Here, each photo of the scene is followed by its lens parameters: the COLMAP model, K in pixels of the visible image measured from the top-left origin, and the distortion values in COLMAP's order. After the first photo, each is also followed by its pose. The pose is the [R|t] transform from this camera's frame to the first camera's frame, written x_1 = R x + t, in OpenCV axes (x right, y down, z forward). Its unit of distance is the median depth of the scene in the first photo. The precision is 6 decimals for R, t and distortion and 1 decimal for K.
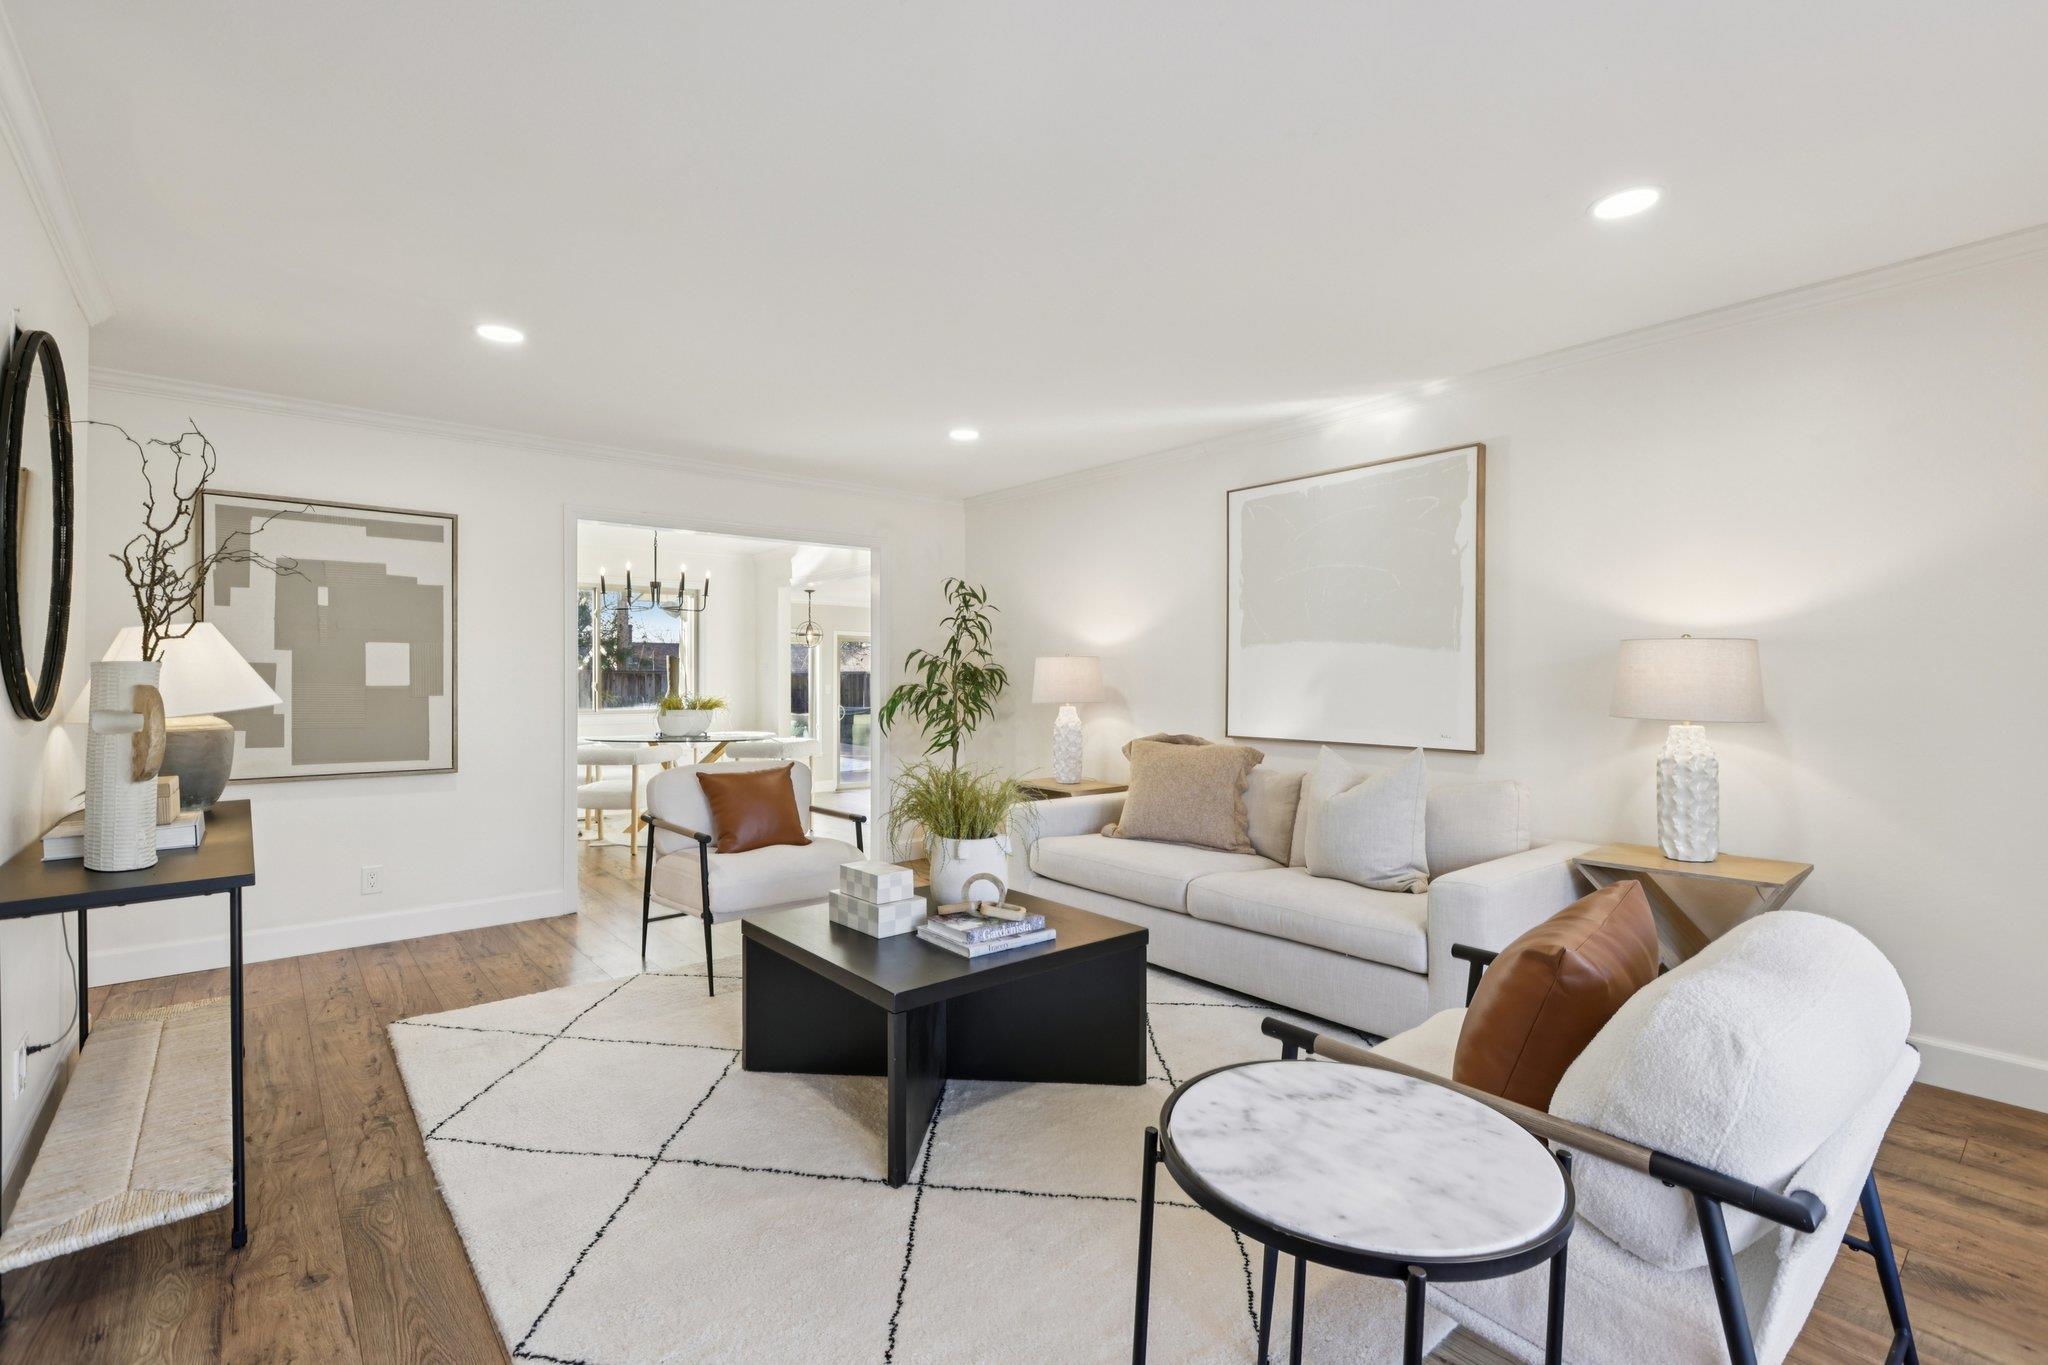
lens RADIAL K [[946.1, 0, 1030.8], [0, 946.1, 672.3], [0, 0, 1]] dist [-0.003535, 0.000125]
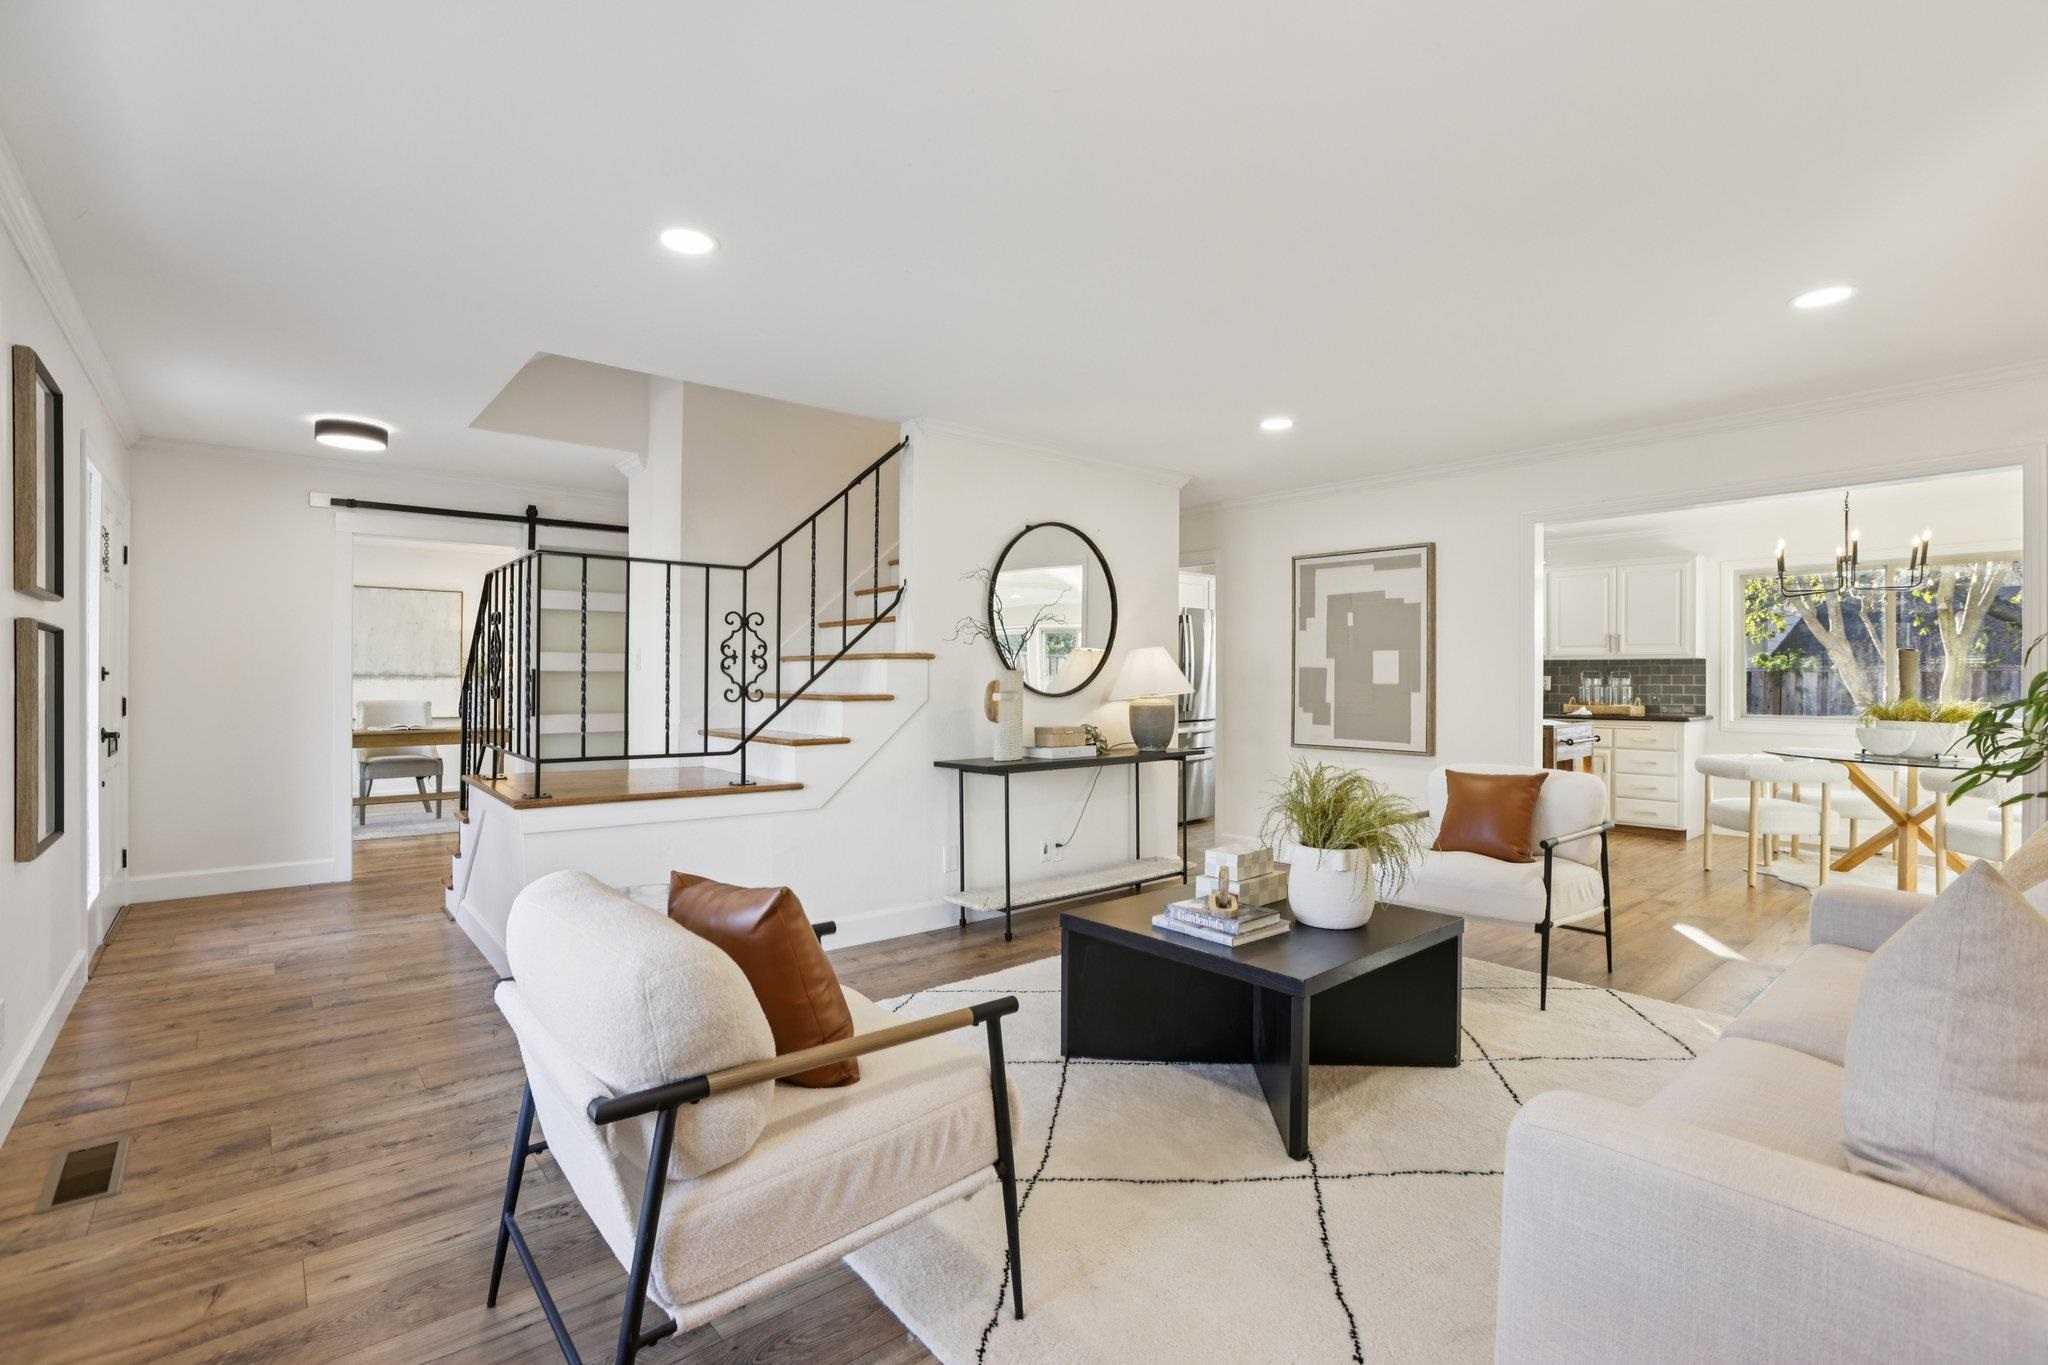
lens RADIAL K [[946.1, 0, 1008.2], [0, 946.1, 681.0], [0, 0, 1]] dist [-0.003535, 0.000125]
pose [[-0.017134, 0.003435, -0.999847, 0.640352], [0.006289, 0.999975, 0.003328, 0.002837], [0.999833, -0.006231, -0.017156, 0.505465]]
